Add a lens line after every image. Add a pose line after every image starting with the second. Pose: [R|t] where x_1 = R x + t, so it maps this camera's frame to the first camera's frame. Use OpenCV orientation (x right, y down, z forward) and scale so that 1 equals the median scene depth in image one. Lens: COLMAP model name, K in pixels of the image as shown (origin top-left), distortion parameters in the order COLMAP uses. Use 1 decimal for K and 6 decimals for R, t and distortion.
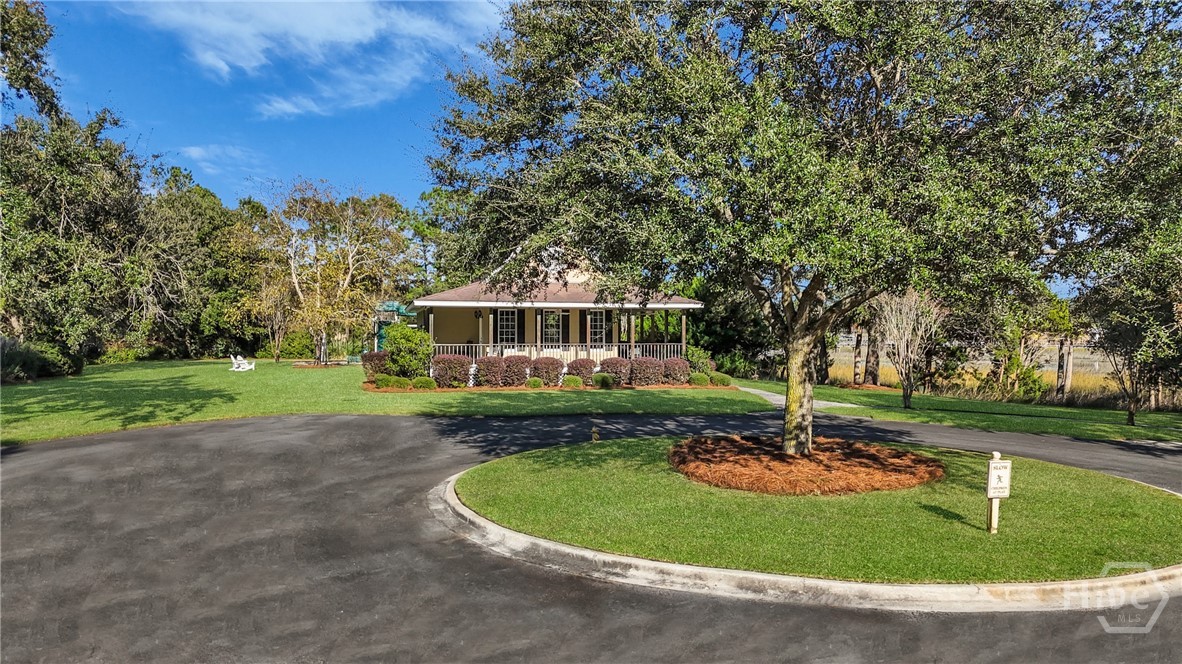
lens RADIAL K [[876.2, 0, 589.0], [0, 876.2, 329.3], [0, 0, 1]] dist [0.076957, -0.062074]
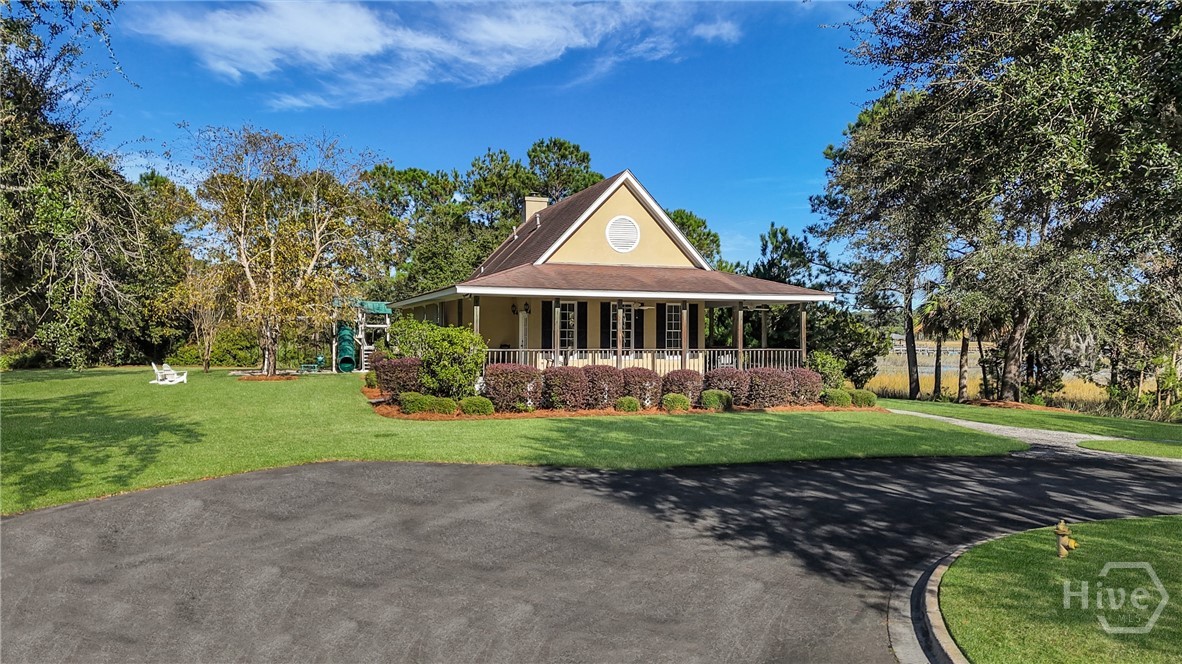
lens RADIAL K [[876.2, 0, 589.0], [0, 876.2, 329.3], [0, 0, 1]] dist [0.076957, -0.062074]
pose [[0.993738, 0.004186, 0.111655, -0.164070], [-0.003550, 0.999976, -0.005896, 0.005071], [-0.111677, 0.005462, 0.993730, 0.286851]]
